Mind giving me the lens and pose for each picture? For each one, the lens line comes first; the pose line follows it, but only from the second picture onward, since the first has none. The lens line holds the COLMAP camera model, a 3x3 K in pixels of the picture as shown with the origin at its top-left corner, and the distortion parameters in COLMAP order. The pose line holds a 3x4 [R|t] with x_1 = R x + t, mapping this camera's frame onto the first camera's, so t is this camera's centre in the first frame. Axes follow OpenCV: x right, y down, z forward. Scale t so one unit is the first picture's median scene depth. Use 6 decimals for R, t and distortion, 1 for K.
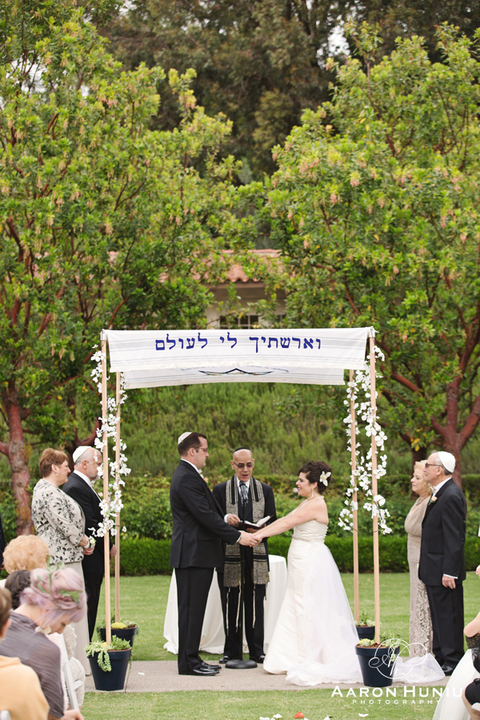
lens RADIAL K [[1725.5, 0, 239.4], [0, 1725.5, 361.3], [0, 0, 1]] dist [-0.361112, 0.000000]
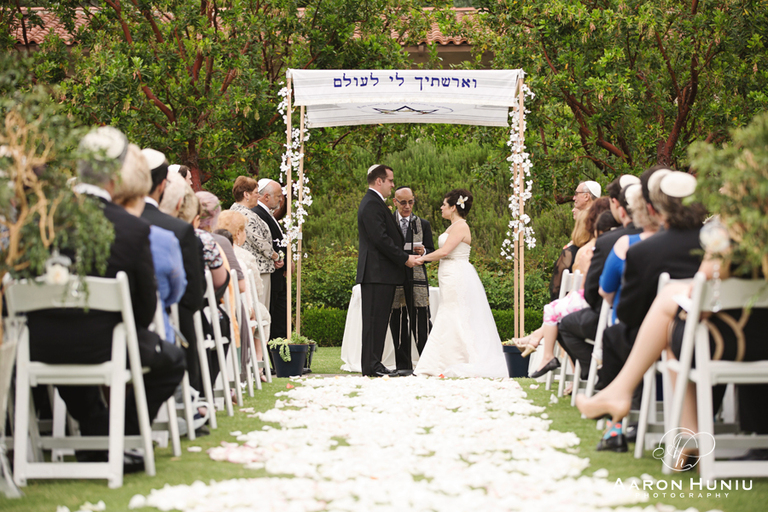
lens RADIAL K [[2482.5, 0, 383.9], [0, 2482.5, 255.0], [0, 0, 1]] dist [0.023858, 0.000000]
pose [[0.999037, 0.013921, -0.041597, 0.033651], [-0.012543, 0.999370, 0.033199, 0.030300], [0.042033, -0.032645, 0.998583, -0.401675]]
